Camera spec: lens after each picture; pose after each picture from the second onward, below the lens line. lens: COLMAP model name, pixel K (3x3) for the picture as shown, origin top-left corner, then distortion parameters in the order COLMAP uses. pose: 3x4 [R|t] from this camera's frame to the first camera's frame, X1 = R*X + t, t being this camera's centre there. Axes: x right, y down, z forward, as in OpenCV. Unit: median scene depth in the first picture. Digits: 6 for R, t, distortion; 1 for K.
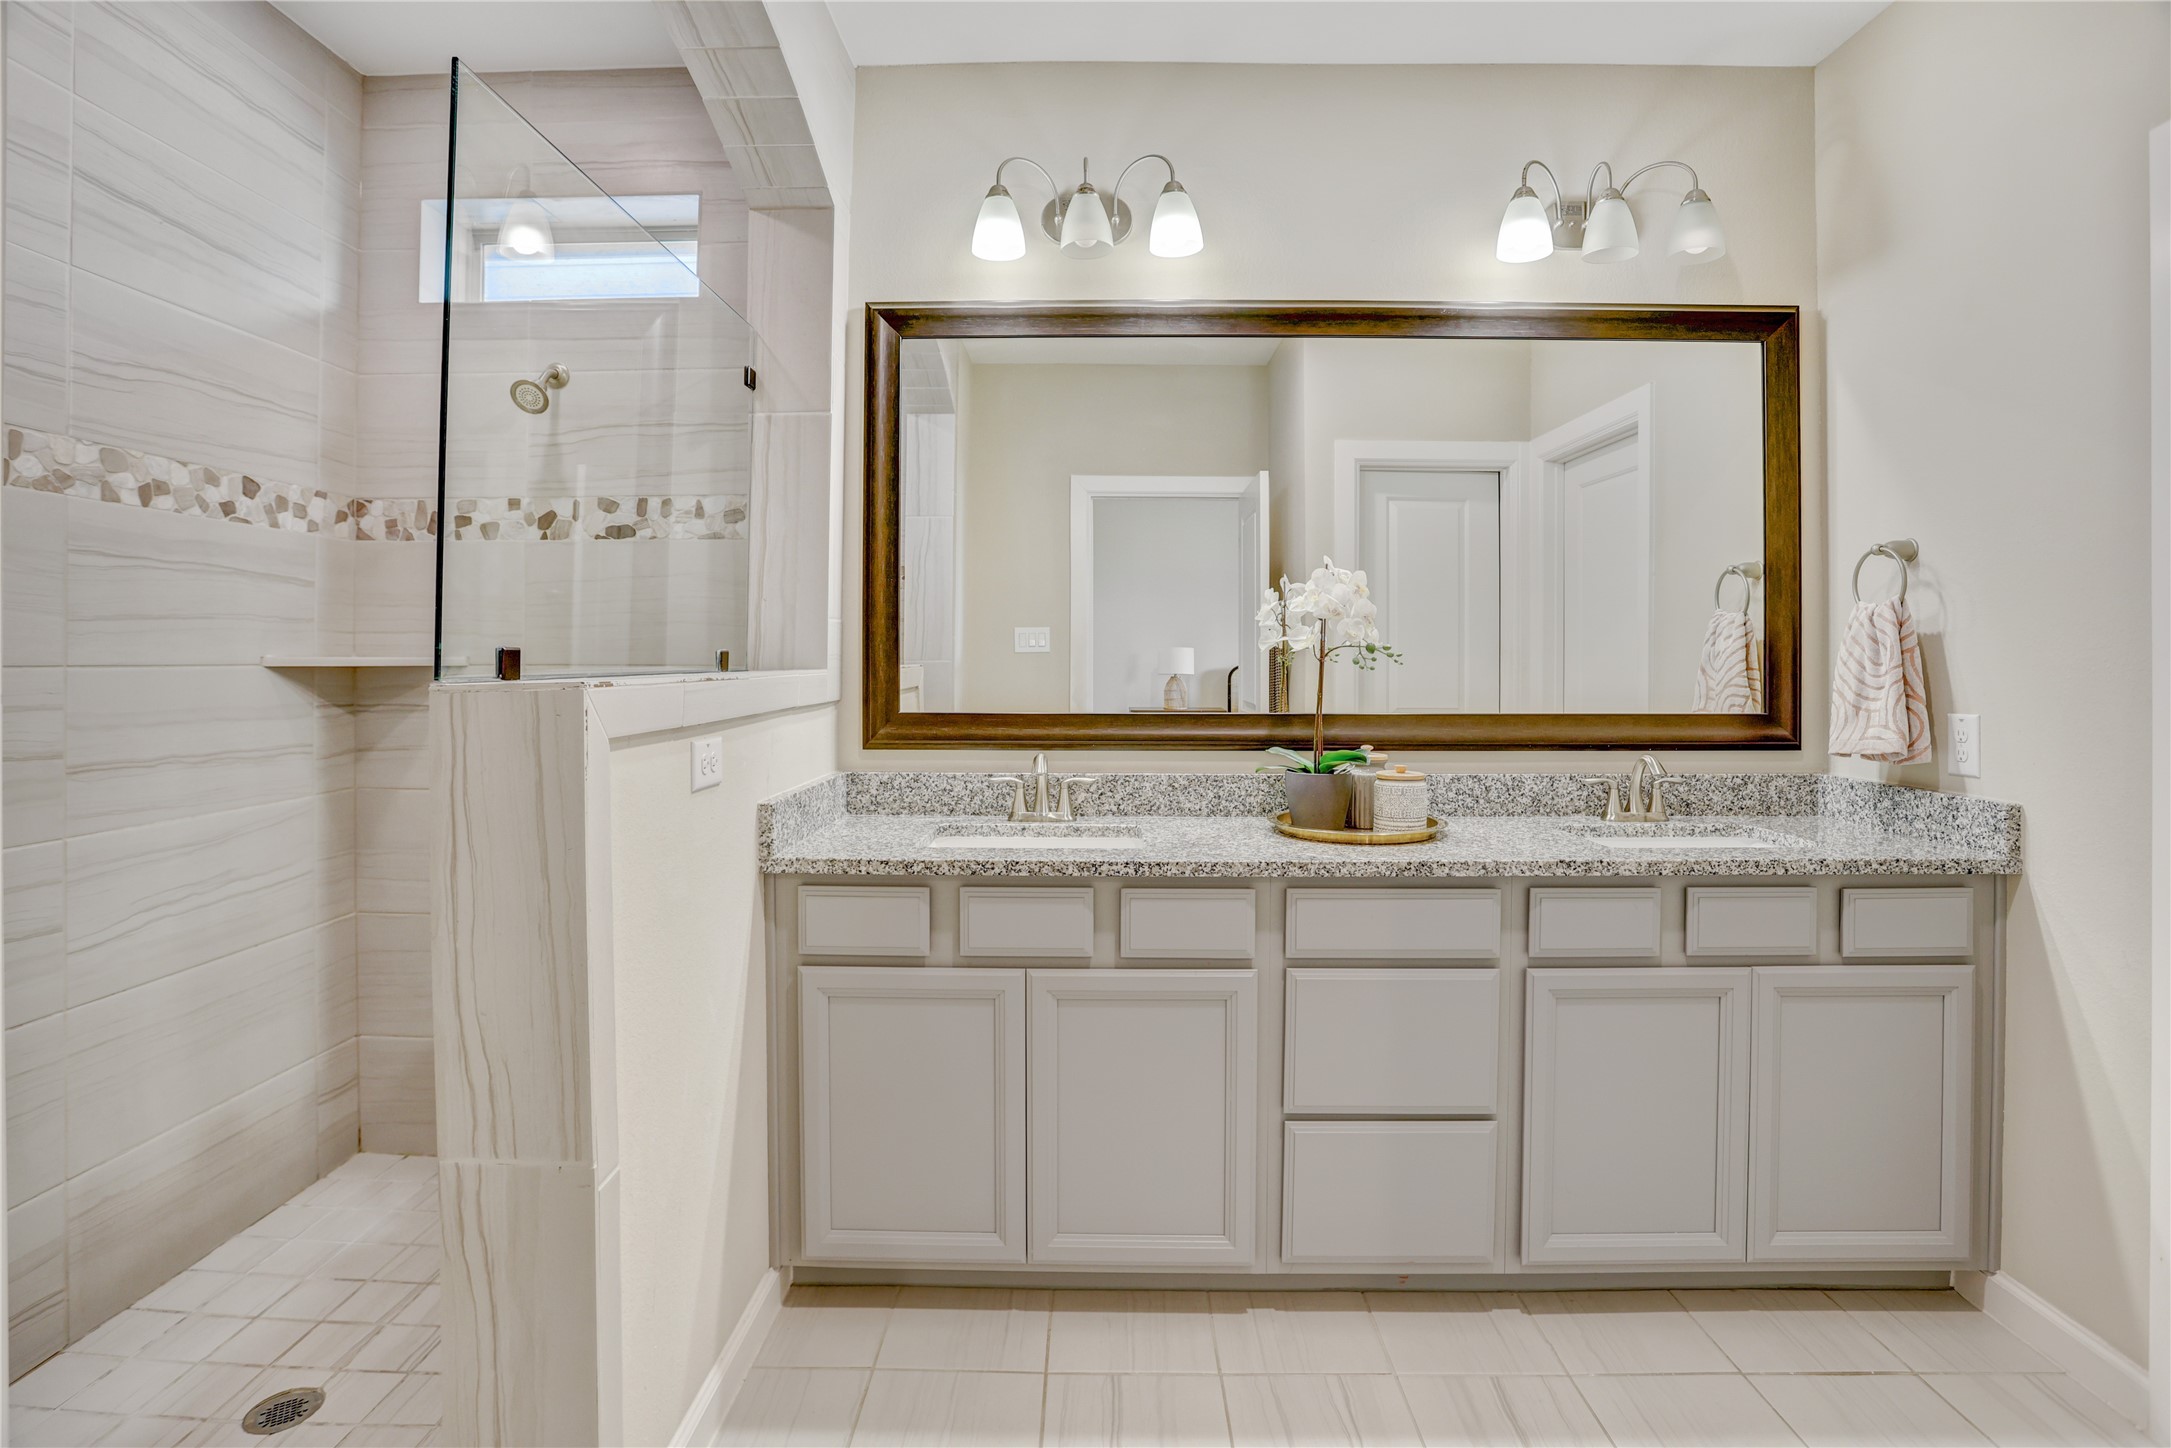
lens RADIAL K [[1071.4, 0, 1105.6], [0, 1071.4, 667.5], [0, 0, 1]] dist [-0.070558, 0.028453]
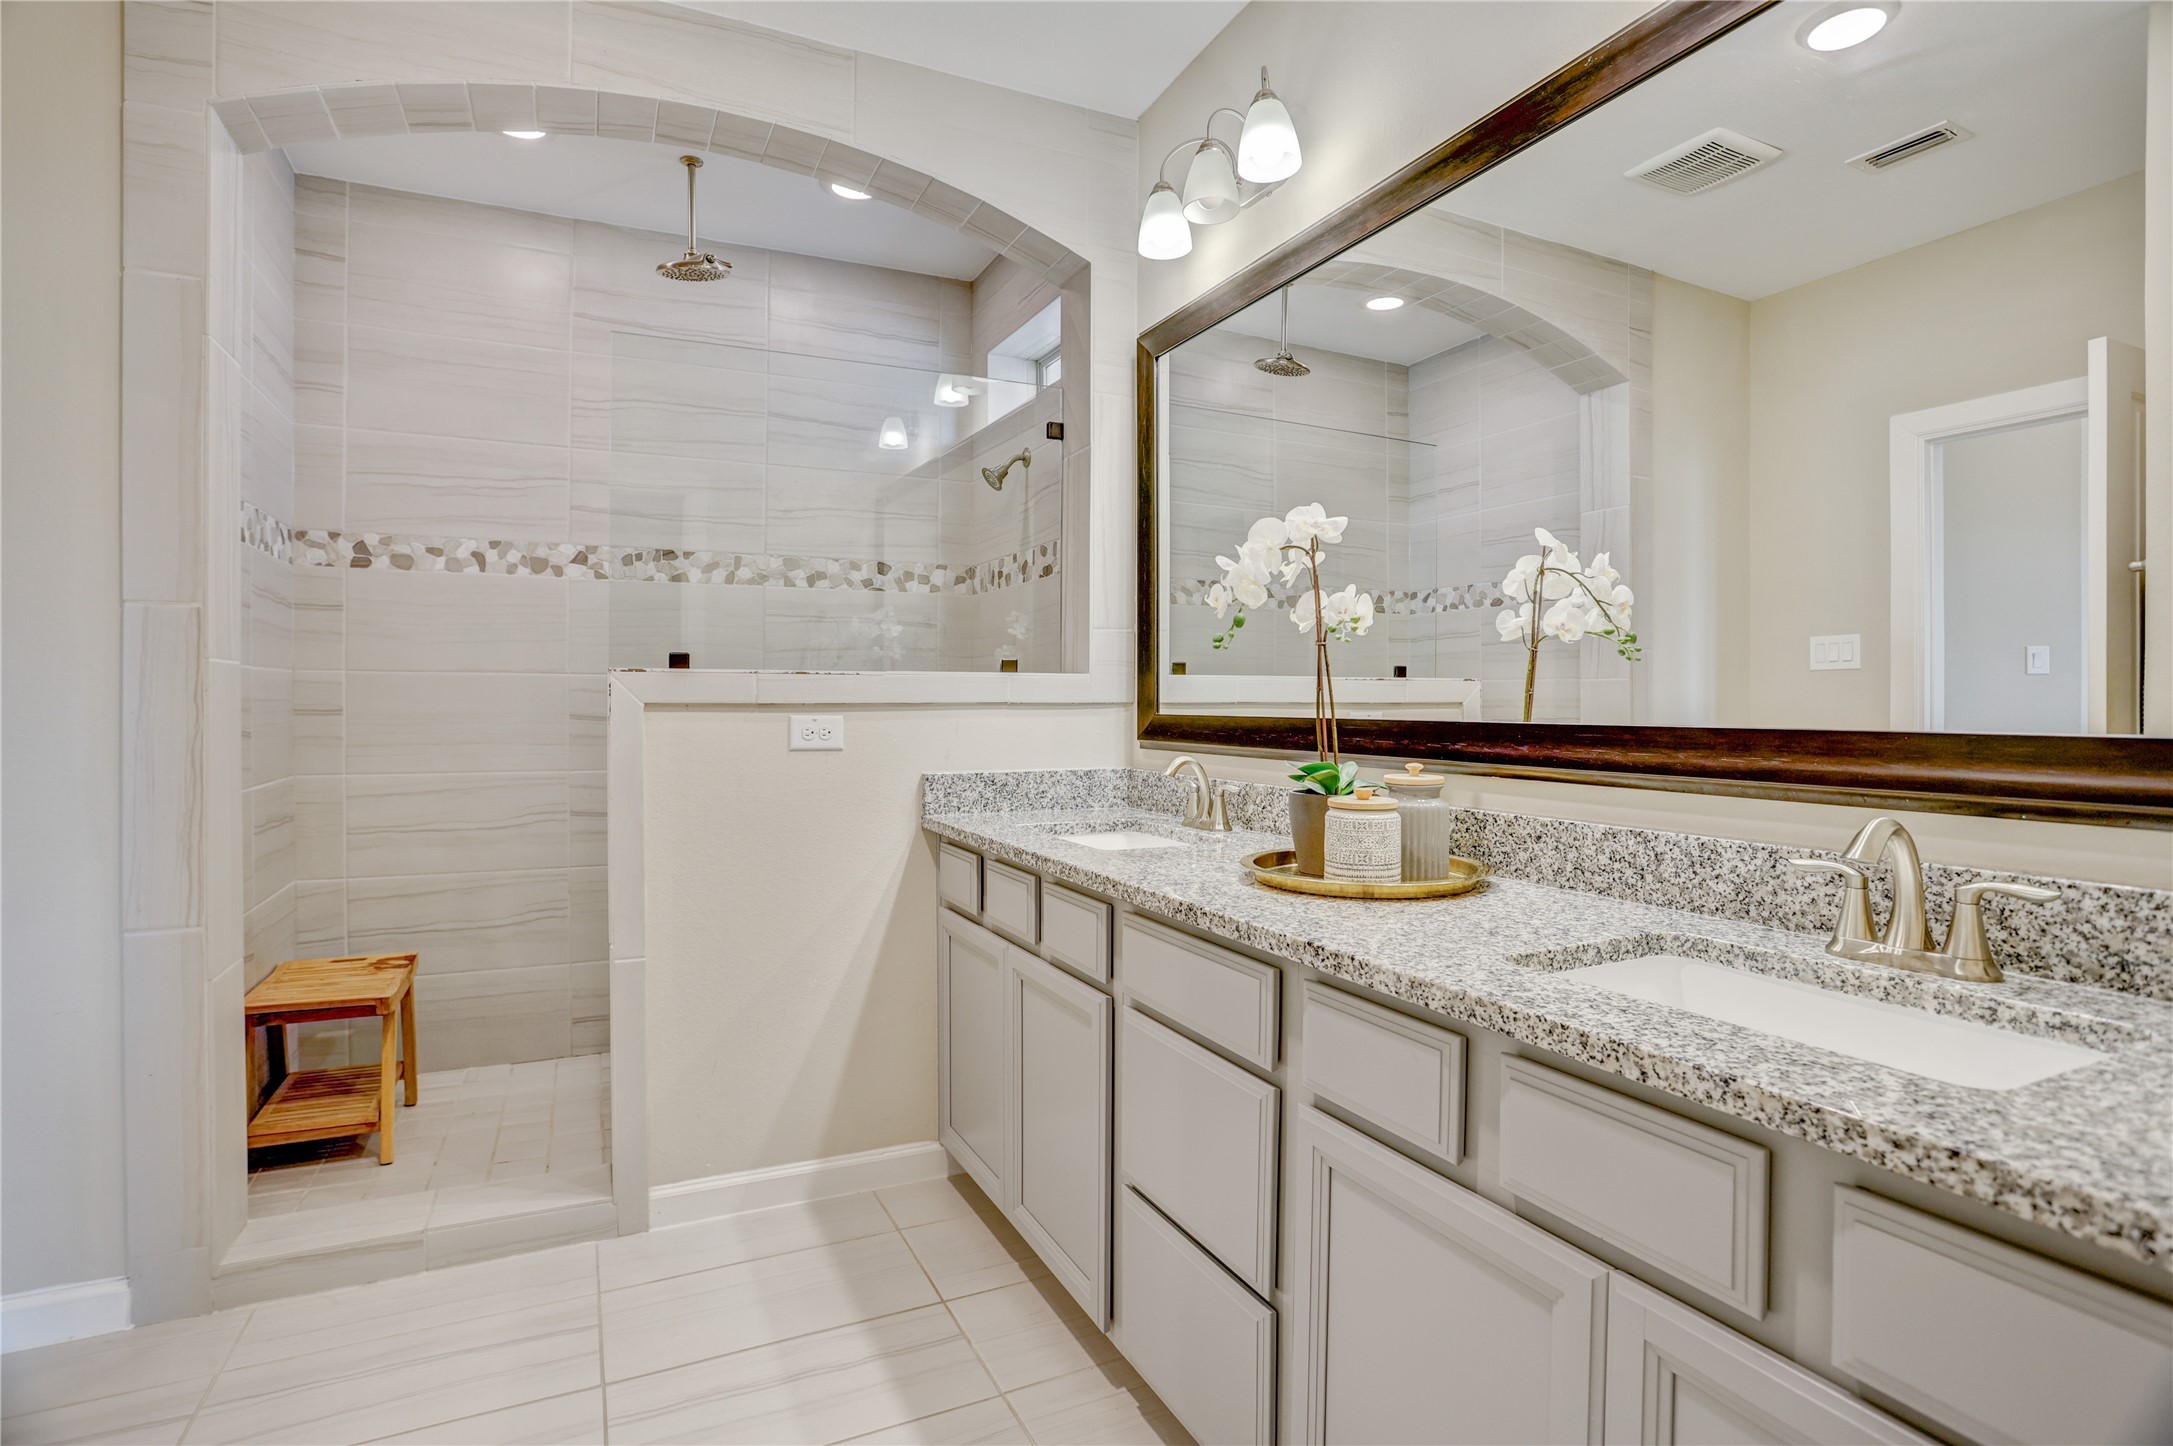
lens RADIAL K [[1078.5, 0, 1085.6], [0, 1078.5, 707.0], [0, 0, 1]] dist [-0.070116, 0.030997]
pose [[0.444350, 0.003570, -0.895846, 0.828071], [-0.008411, 0.999965, -0.000187, 0.041045], [0.895814, 0.007618, 0.444364, 0.533668]]
